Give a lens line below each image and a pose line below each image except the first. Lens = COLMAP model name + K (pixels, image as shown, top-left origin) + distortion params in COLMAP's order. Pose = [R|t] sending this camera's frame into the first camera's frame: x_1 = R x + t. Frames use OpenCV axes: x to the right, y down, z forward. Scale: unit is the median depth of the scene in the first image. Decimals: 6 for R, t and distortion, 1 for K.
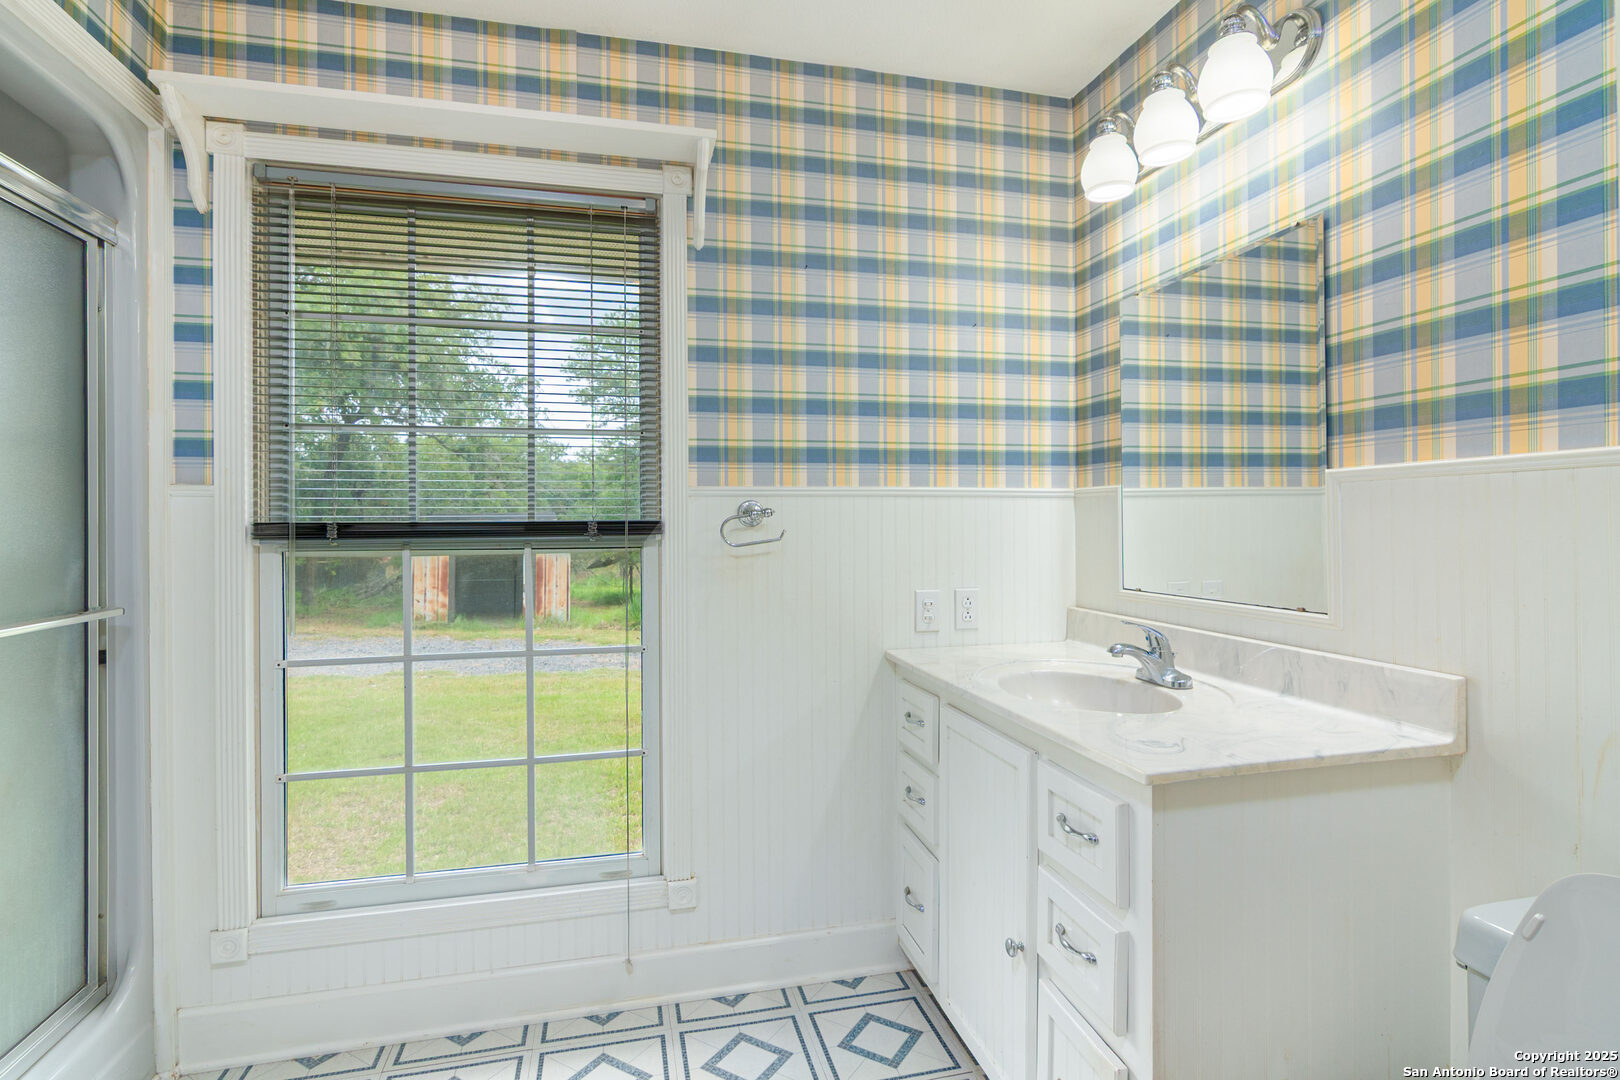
lens RADIAL K [[792.9, 0, 808.6], [0, 792.9, 515.8], [0, 0, 1]] dist [0.000380, -0.000480]
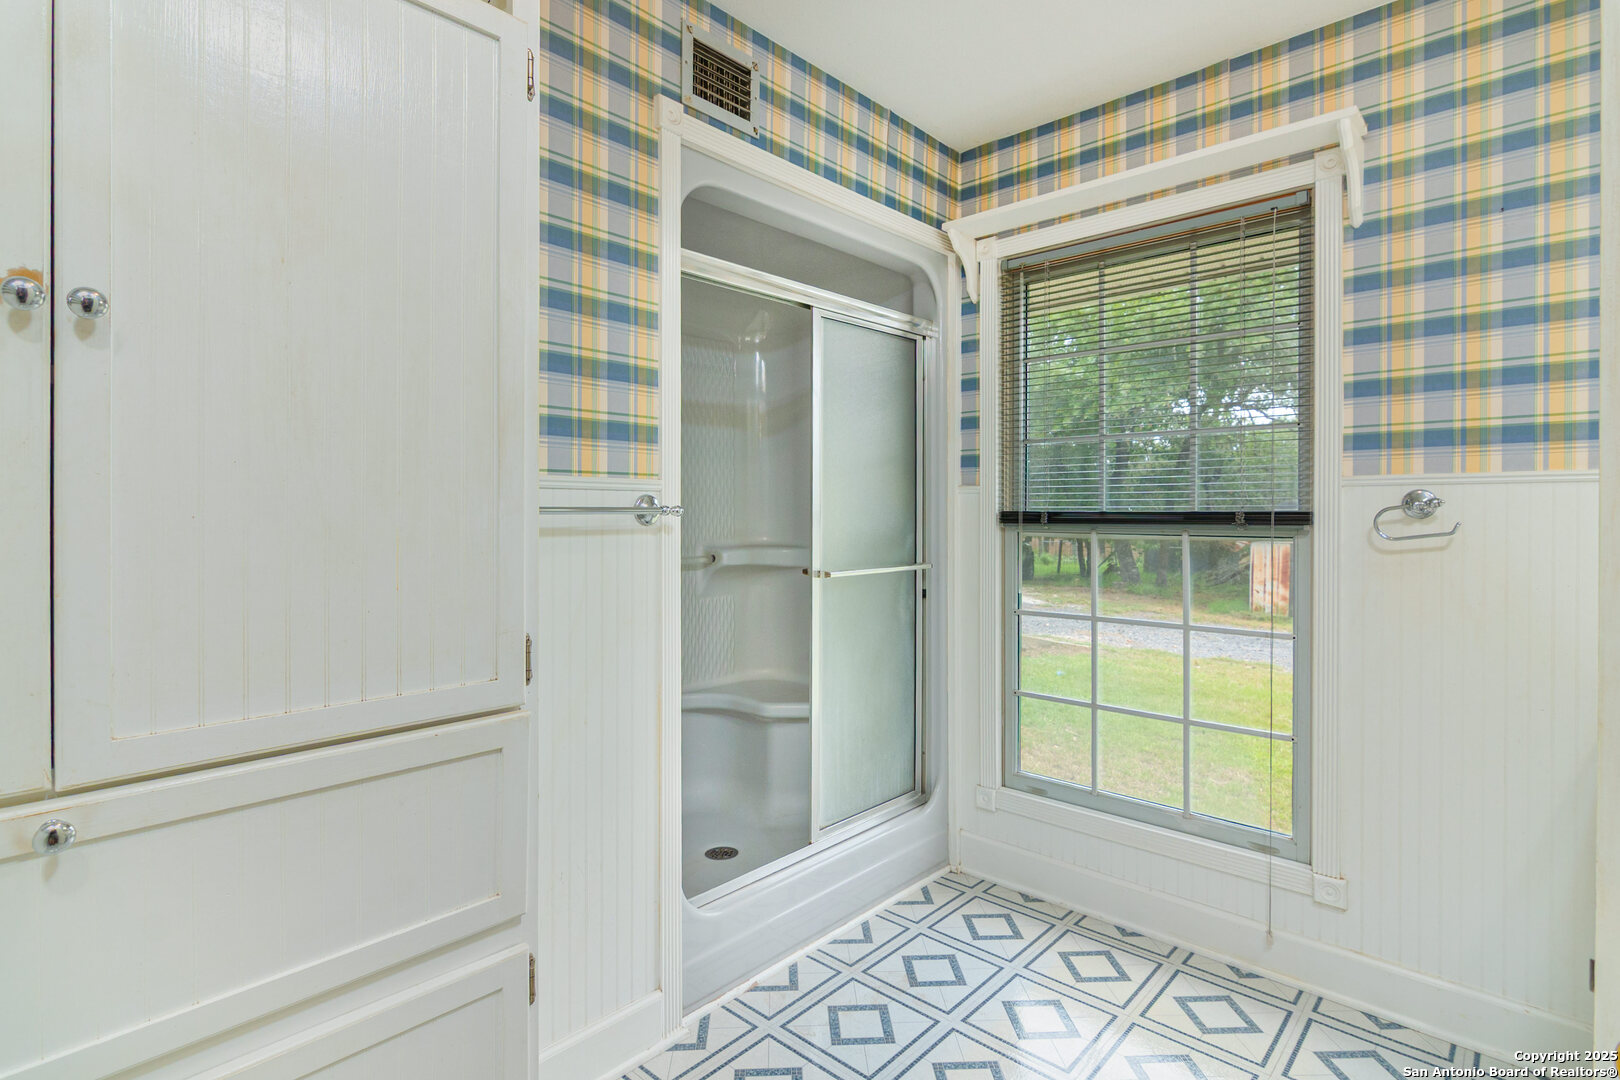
lens RADIAL K [[792.9, 0, 808.6], [0, 792.9, 515.8], [0, 0, 1]] dist [0.000380, -0.000480]
pose [[0.546587, 0.009694, -0.837346, 0.309531], [-0.000650, 0.999938, 0.011152, 0.001044], [0.837402, -0.005551, 0.546559, -0.077337]]
